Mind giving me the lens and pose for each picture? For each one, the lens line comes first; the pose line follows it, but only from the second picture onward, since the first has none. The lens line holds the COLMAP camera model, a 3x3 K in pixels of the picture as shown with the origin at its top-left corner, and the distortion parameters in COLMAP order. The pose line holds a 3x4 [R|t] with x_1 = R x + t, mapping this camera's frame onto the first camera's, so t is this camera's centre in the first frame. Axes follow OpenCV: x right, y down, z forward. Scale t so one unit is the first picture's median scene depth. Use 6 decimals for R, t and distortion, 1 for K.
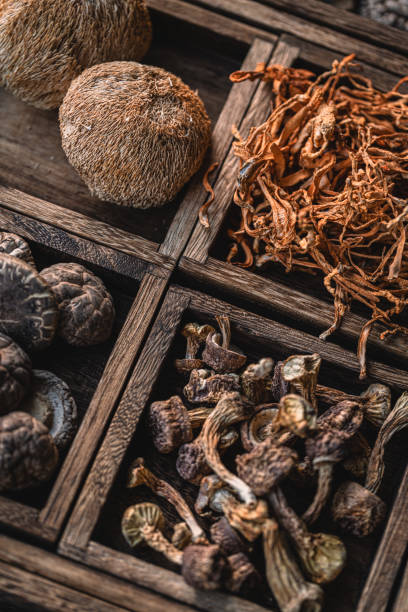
lens RADIAL K [[1983.1, 0, 204.0], [0, 1983.1, 306.0], [0, 0, 1]] dist [-0.086835, 0.954249]
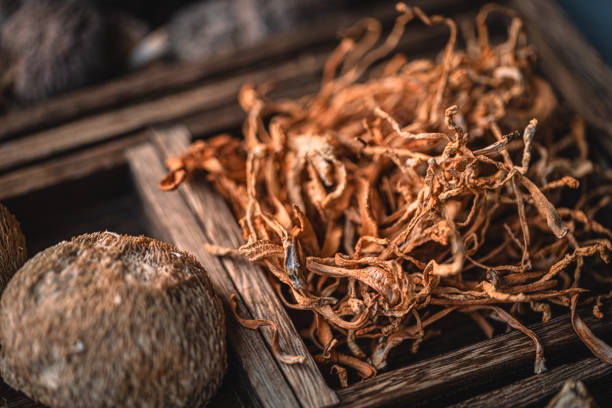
lens RADIAL K [[1983.1, 0, 306.0], [0, 1983.1, 204.0], [0, 0, 1]] dist [-0.086835, 0.954249]
pose [[0.698728, -0.565079, 0.438708, -0.260227], [0.658769, 0.747344, -0.086599, -0.020729], [-0.278931, 0.349517, 0.894447, 0.387607]]
